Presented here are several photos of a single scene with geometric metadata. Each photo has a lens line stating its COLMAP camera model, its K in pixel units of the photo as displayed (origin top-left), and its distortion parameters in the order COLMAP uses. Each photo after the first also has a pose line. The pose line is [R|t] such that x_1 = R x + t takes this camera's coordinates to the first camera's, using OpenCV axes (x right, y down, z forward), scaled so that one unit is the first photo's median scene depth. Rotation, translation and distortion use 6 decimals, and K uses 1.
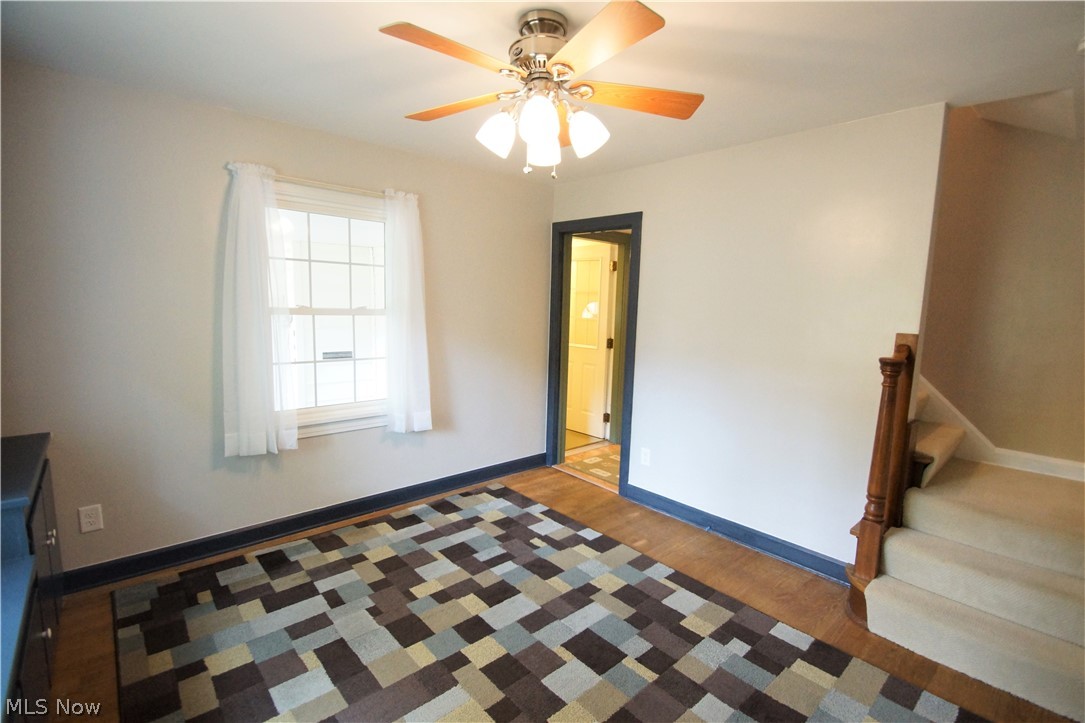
lens RADIAL K [[497.6, 0, 551.9], [0, 497.6, 362.4], [0, 0, 1]] dist [0.017042, -0.018054]
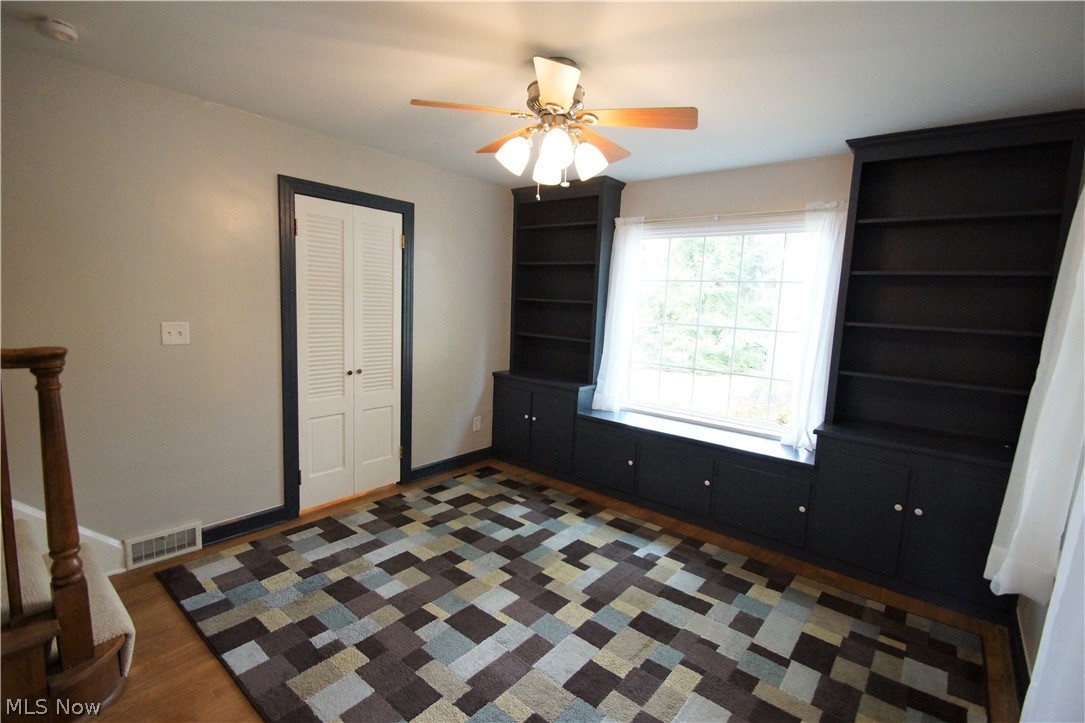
lens RADIAL K [[497.6, 0, 551.9], [0, 497.6, 362.4], [0, 0, 1]] dist [0.017042, -0.018054]
pose [[-0.987206, -0.054150, -0.149973, 0.107042], [-0.089729, 0.966170, 0.241793, -0.221545], [0.131806, 0.252157, -0.958668, 1.829921]]
